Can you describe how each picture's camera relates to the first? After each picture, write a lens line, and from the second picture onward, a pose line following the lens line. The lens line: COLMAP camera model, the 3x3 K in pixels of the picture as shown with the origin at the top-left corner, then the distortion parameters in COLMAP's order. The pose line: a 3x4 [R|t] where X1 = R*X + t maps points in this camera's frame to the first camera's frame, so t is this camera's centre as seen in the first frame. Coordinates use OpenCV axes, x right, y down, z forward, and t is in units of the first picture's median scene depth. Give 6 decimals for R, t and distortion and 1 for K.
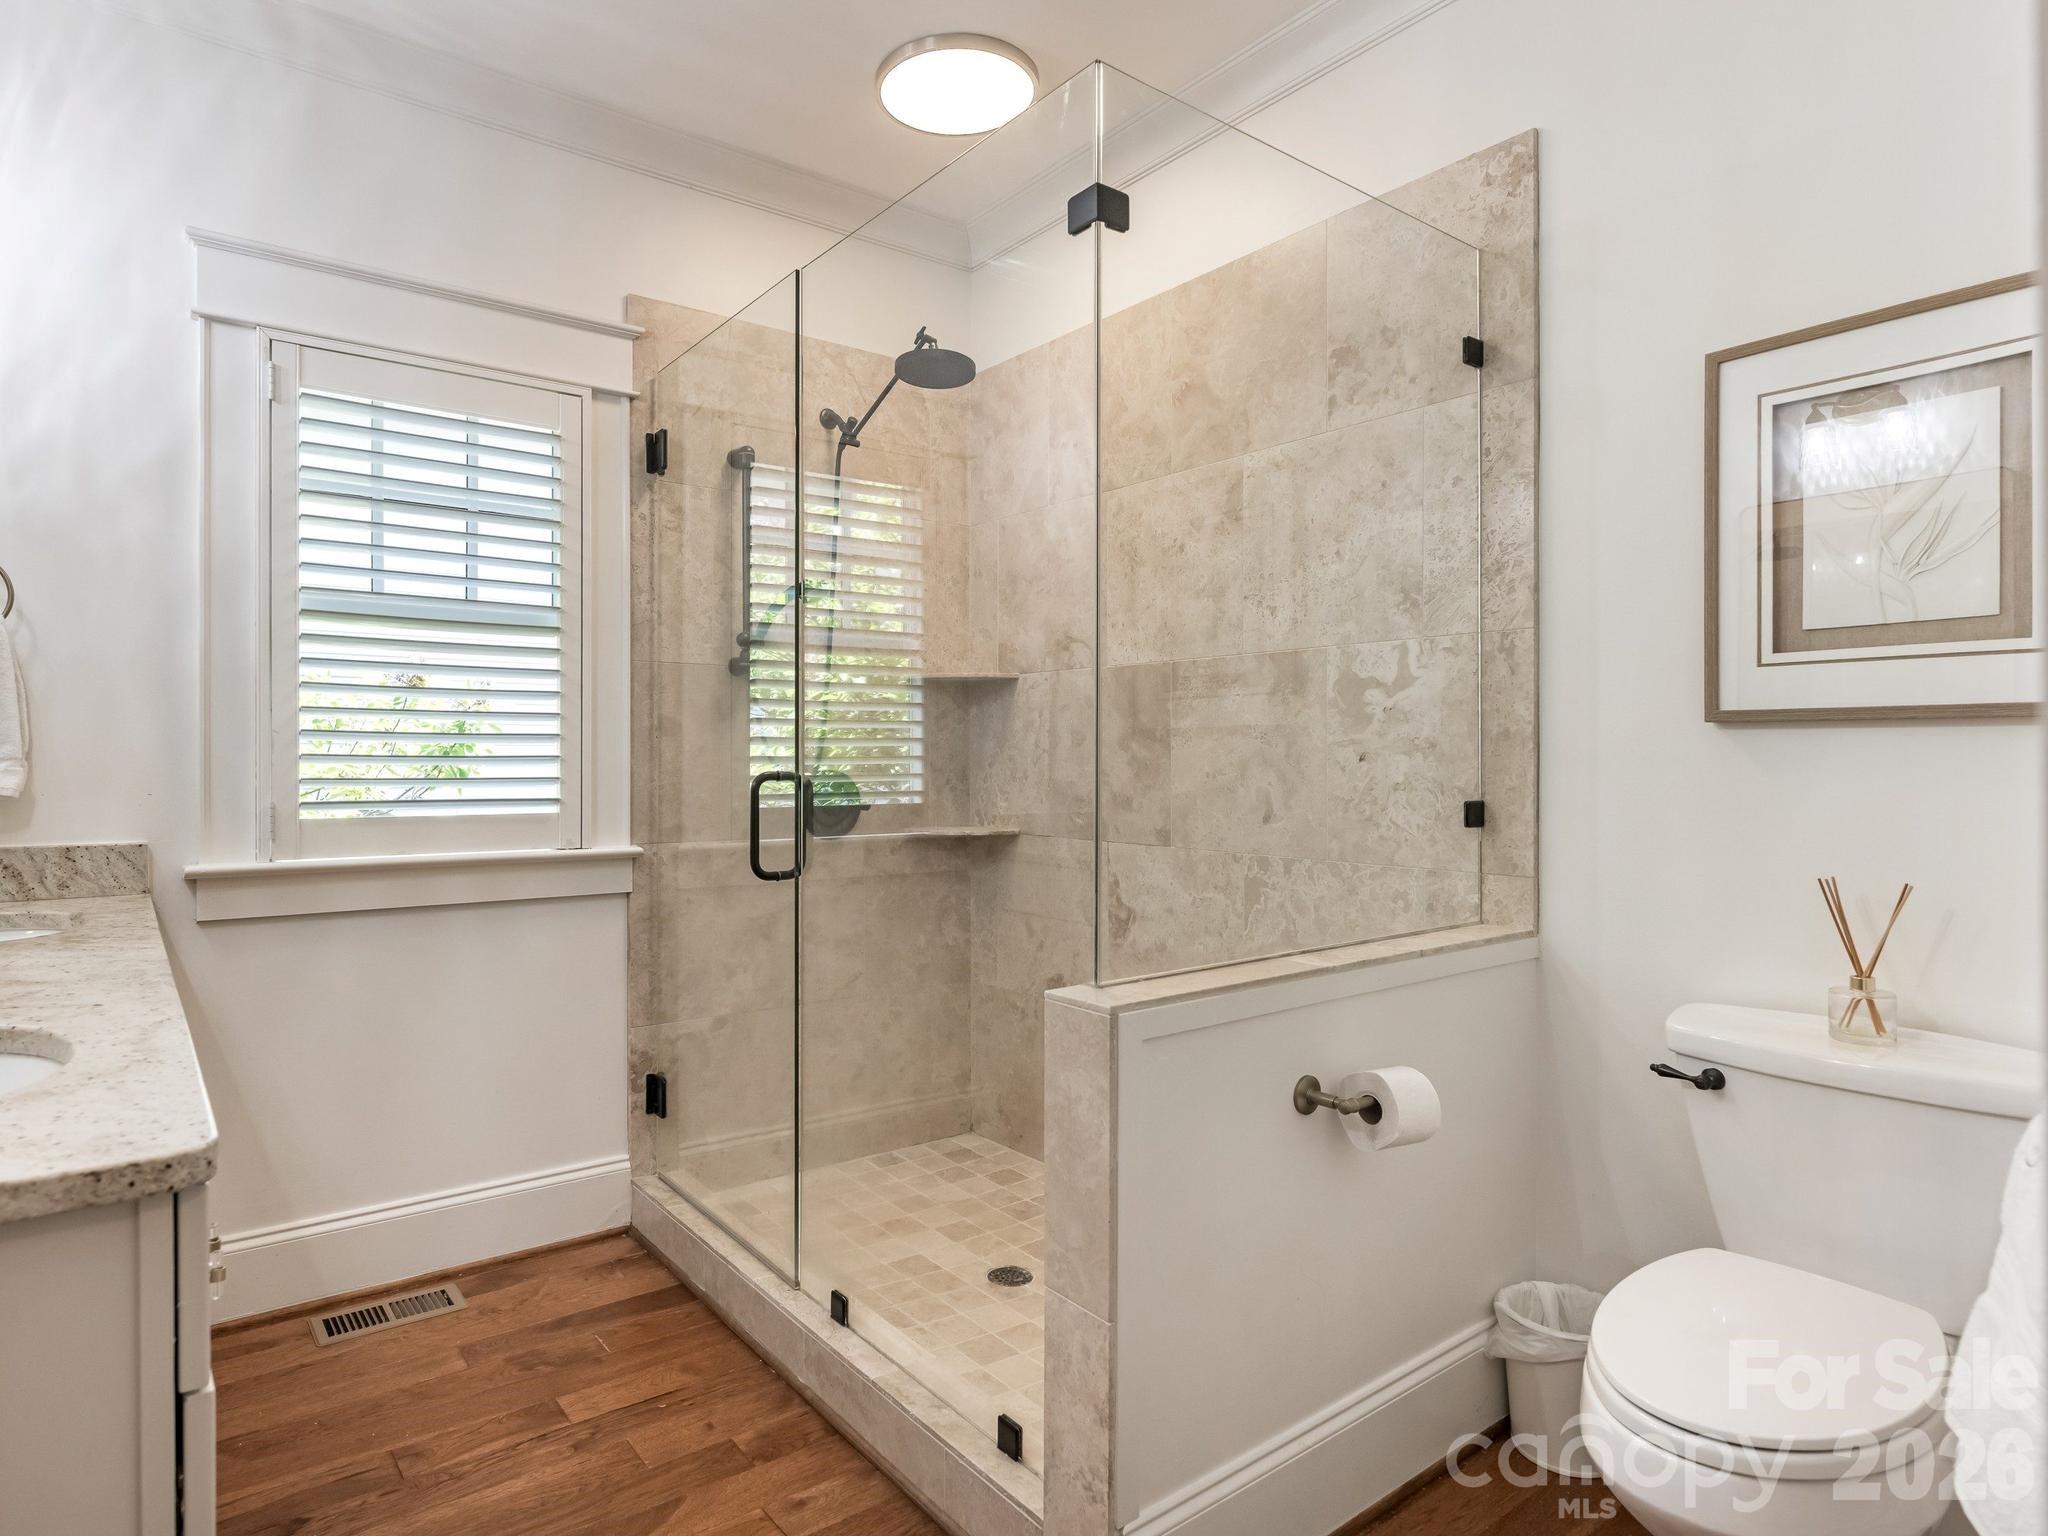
lens RADIAL K [[1205.0, 0, 1018.3], [0, 1205.0, 769.1], [0, 0, 1]] dist [-0.003278, 0.003222]
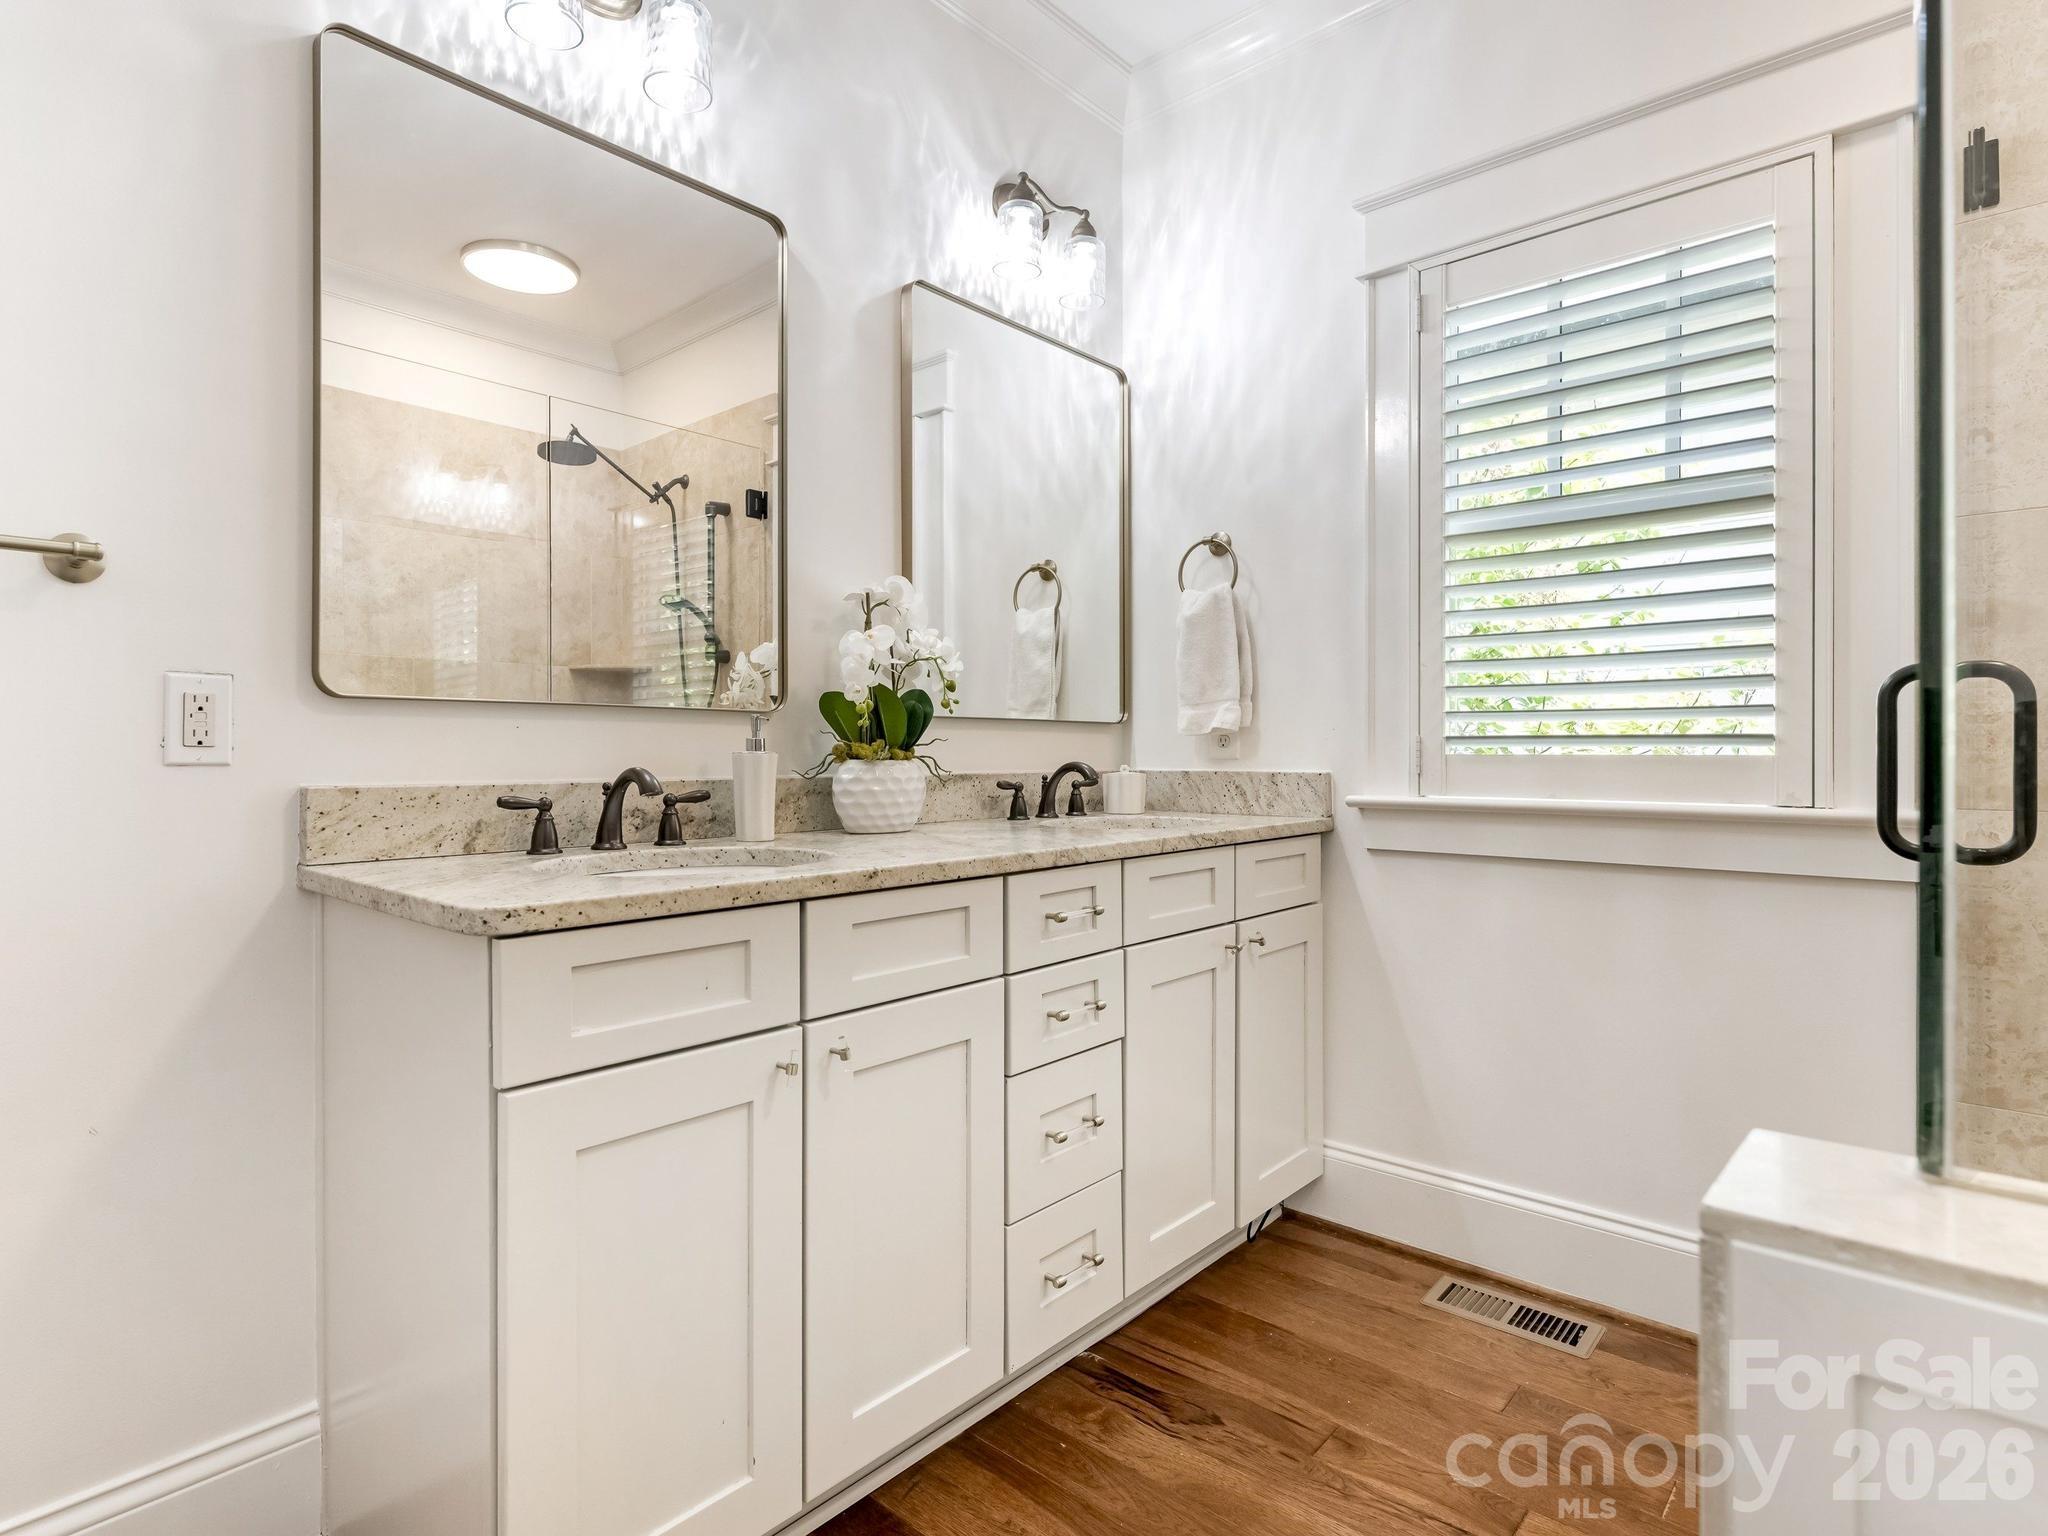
lens RADIAL K [[1085.2, 0, 919.3], [0, 1085.2, 759.3], [0, 0, 1]] dist [0.004444, -0.001733]
pose [[0.143257, 0.002828, -0.989681, 0.218234], [-0.013467, 0.999909, 0.000907, 0.053262], [0.989594, 0.013198, 0.143282, 0.482706]]
